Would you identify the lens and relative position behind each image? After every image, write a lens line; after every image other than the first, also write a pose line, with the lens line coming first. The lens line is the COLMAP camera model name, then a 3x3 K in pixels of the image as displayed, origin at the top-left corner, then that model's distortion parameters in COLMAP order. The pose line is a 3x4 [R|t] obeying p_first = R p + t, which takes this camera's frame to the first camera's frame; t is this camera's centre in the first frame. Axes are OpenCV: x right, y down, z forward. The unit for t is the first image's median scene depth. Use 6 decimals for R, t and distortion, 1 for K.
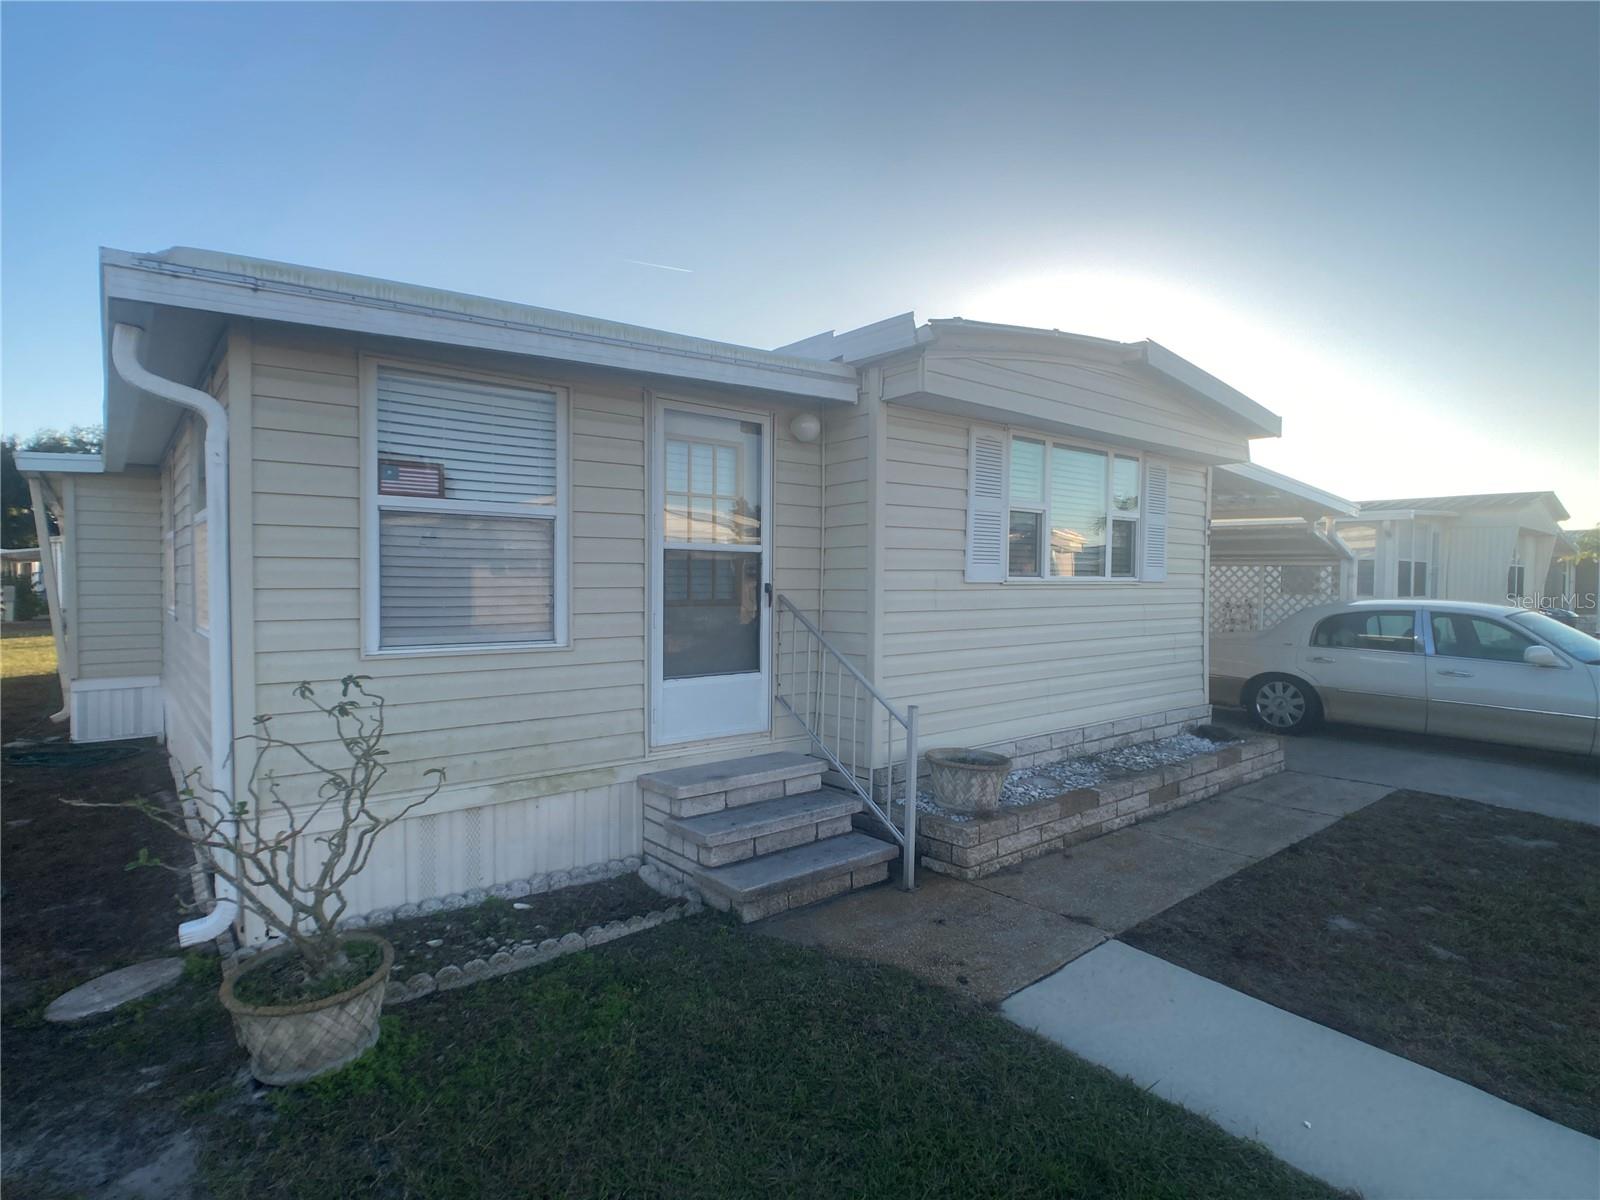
lens RADIAL K [[862.1, 0, 800.0], [0, 862.1, 600.0], [0, 0, 1]] dist [-0.042939, 0.019660]
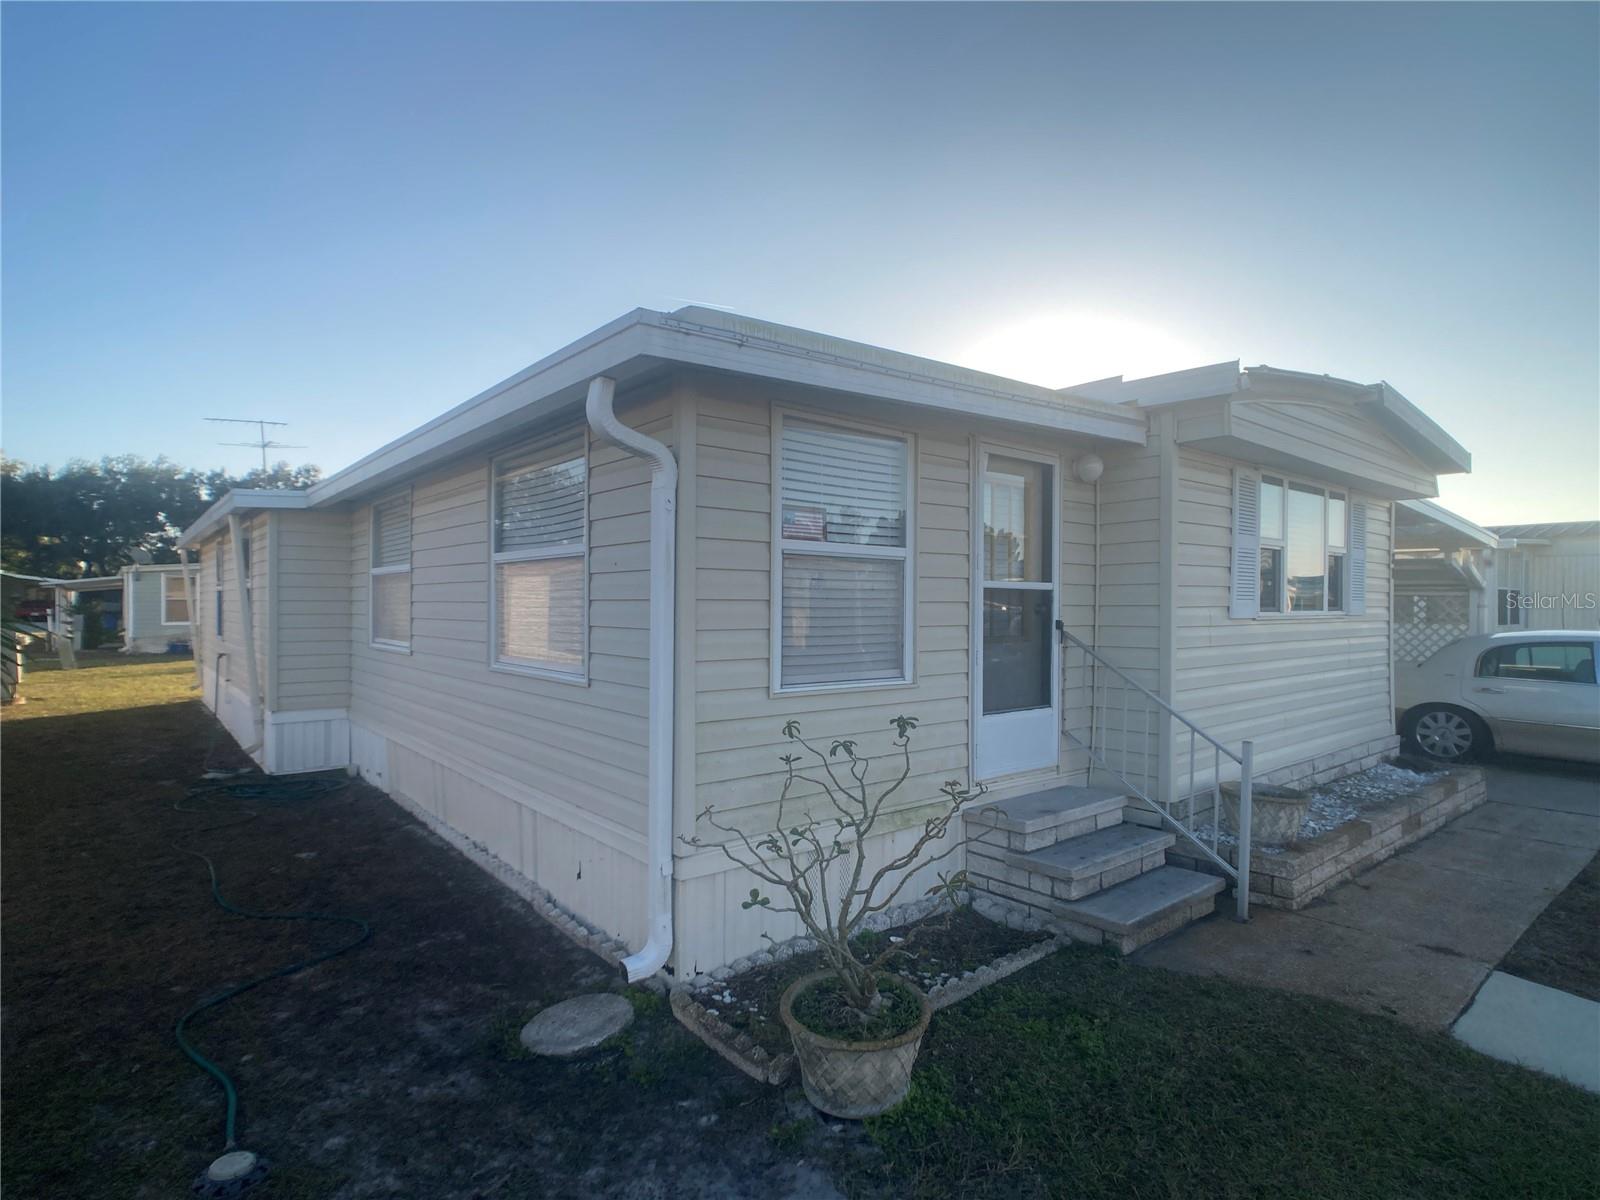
lens RADIAL K [[862.1, 0, 800.0], [0, 862.1, 600.0], [0, 0, 1]] dist [-0.042939, 0.019660]
pose [[0.999924, -0.001618, -0.012240, -0.347730], [0.001241, 0.999527, -0.030744, -0.012947], [0.012284, 0.030726, 0.999452, -0.028787]]
